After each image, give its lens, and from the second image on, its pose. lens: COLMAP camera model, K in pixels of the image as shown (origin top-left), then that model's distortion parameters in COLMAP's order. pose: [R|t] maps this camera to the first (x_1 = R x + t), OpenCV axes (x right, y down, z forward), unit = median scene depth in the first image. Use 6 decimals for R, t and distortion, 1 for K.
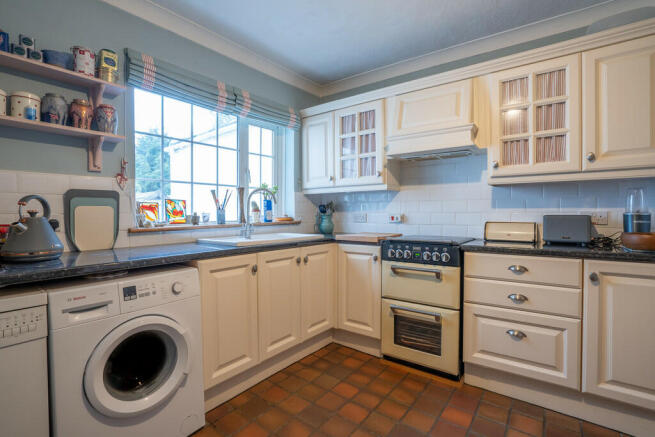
lens RADIAL K [[318.8, 0, 324.4], [0, 318.8, 215.5], [0, 0, 1]] dist [-0.004820, -0.000068]
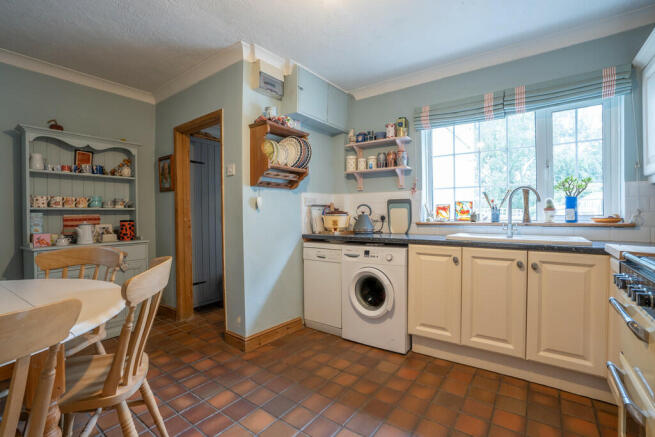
lens RADIAL K [[300.2, 0, 327.5], [0, 300.2, 218.5], [0, 0, 1]] dist [-0.002400, -0.000099]
pose [[0.021058, 0.019007, -0.999598, 0.765646], [-0.004511, 0.999811, 0.018916, -0.002489], [0.999768, 0.004110, 0.021140, 0.454333]]
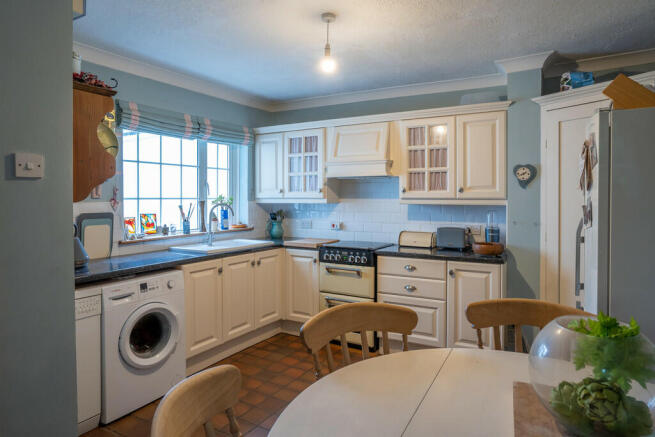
lens RADIAL K [[429.6, 0, 328.5], [0, 429.6, 201.3], [0, 0, 1]] dist [0.045424, 0.000625]
pose [[0.992925, 0.004526, 0.118659, 0.009972], [-0.005186, 0.999973, 0.005246, -0.114927], [-0.118632, -0.005824, 0.992921, -0.728172]]
